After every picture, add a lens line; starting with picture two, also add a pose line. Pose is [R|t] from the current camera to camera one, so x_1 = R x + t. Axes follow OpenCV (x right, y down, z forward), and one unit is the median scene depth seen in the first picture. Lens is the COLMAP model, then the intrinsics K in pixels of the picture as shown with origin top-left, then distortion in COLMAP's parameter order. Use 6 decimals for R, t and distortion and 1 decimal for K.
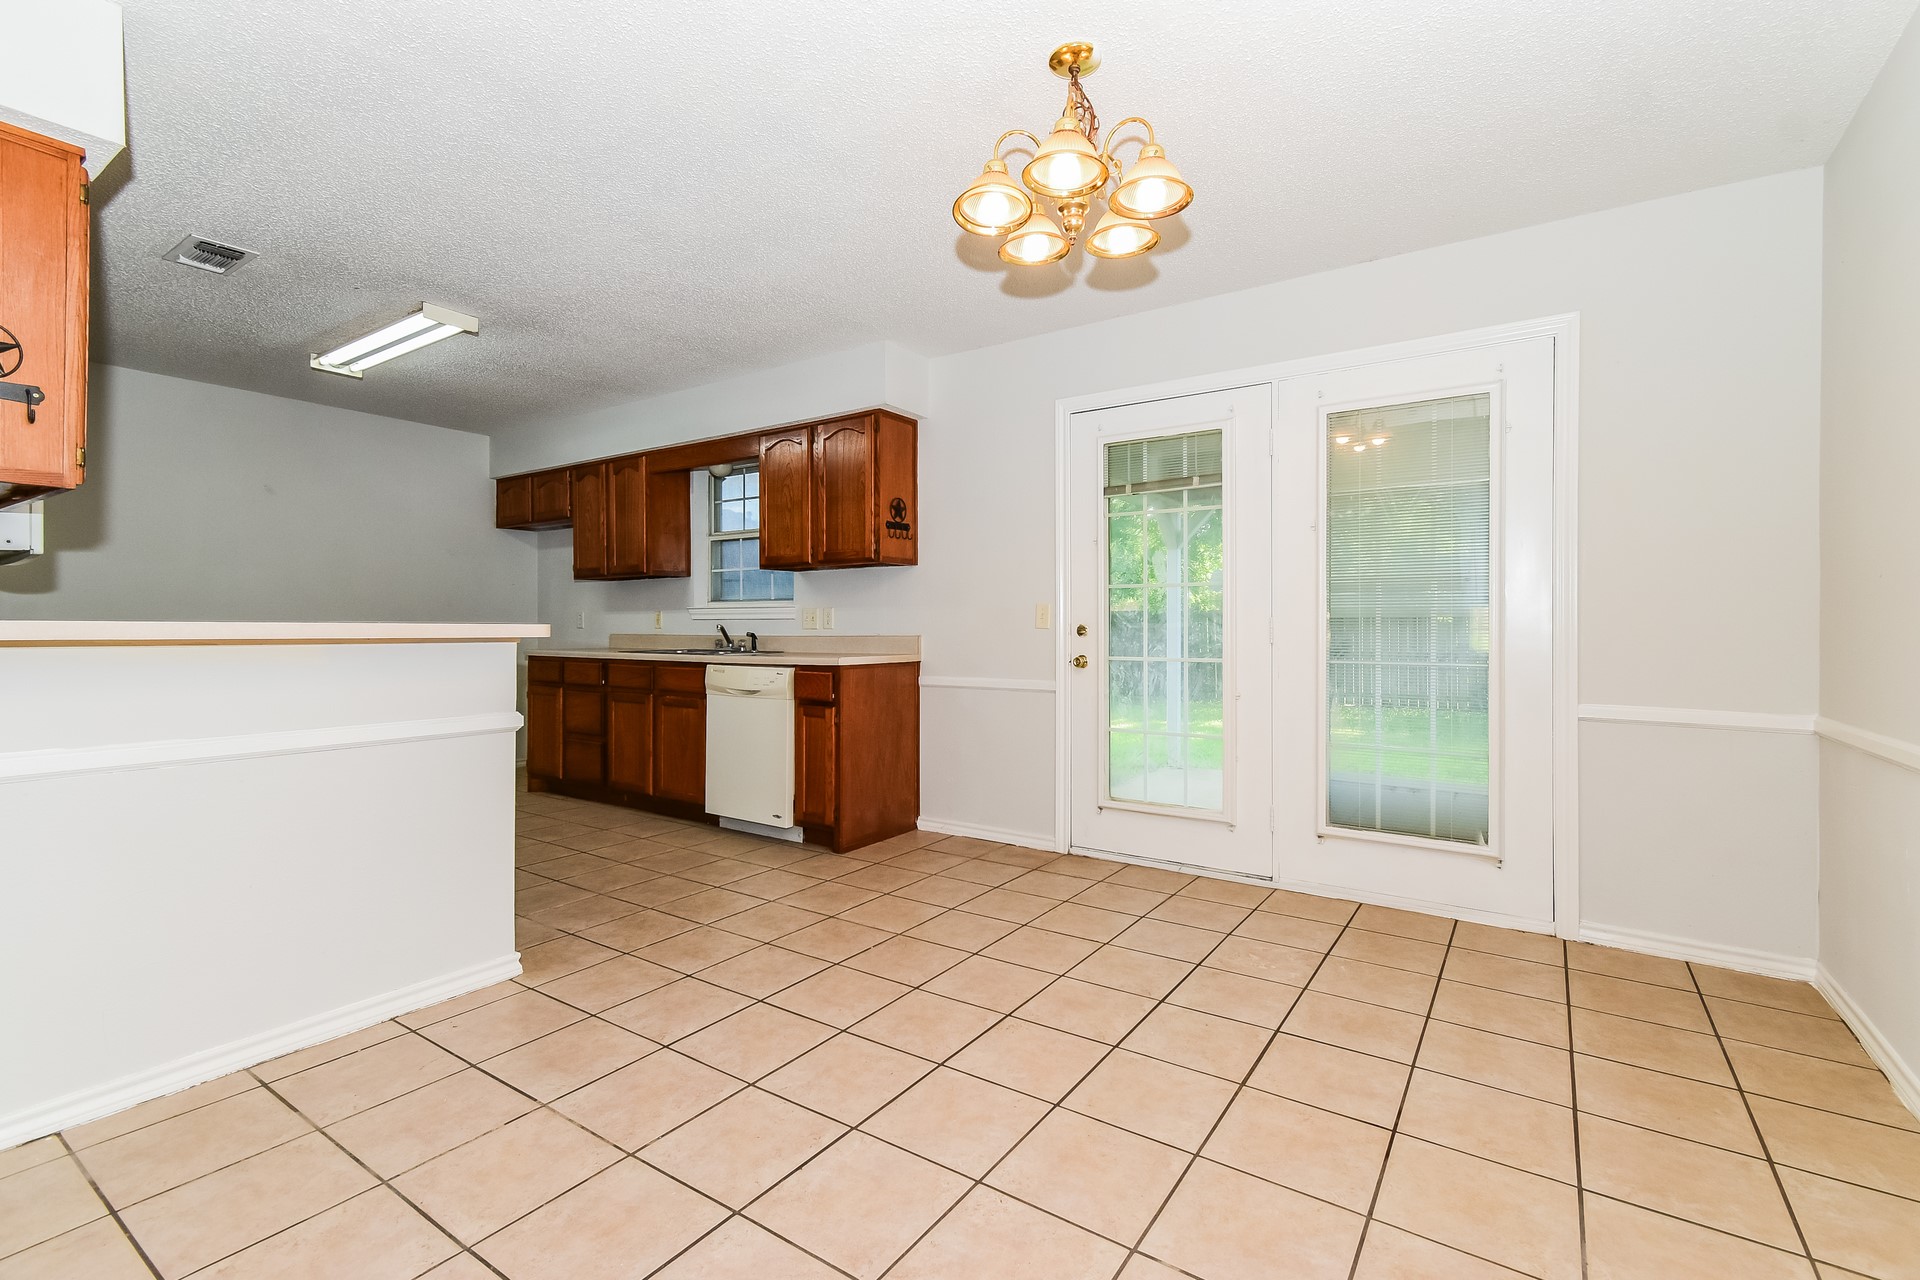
lens RADIAL K [[856.7, 0, 960.9], [0, 856.7, 622.7], [0, 0, 1]] dist [-0.000330, 0.000280]
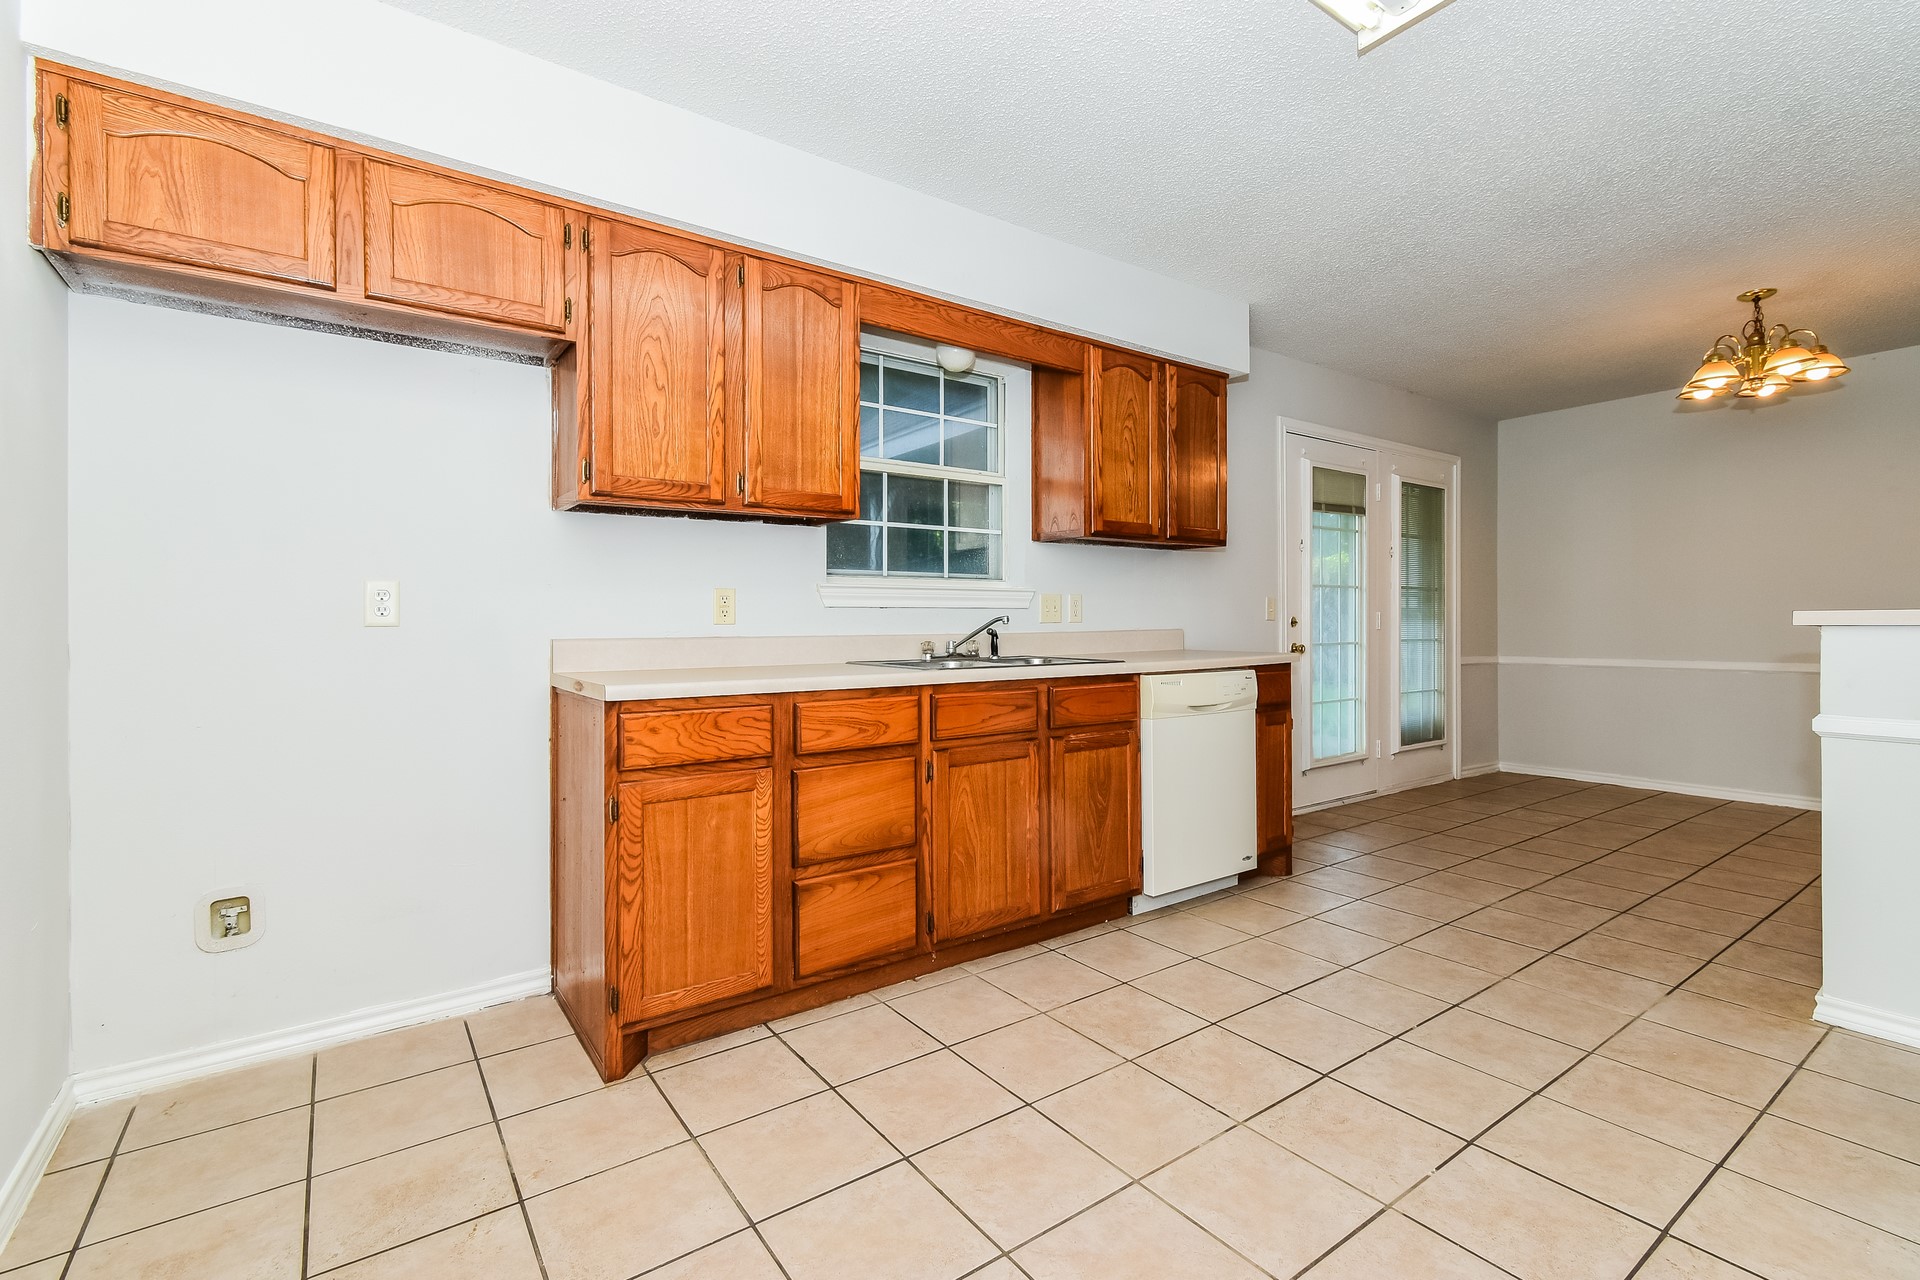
lens RADIAL K [[856.7, 0, 960.9], [0, 856.7, 622.7], [0, 0, 1]] dist [-0.000330, 0.000280]
pose [[0.335653, -0.001865, 0.941984, -0.945724], [-0.000117, 0.999998, 0.002021, 0.006664], [-0.941986, -0.000788, 0.335652, 0.888919]]
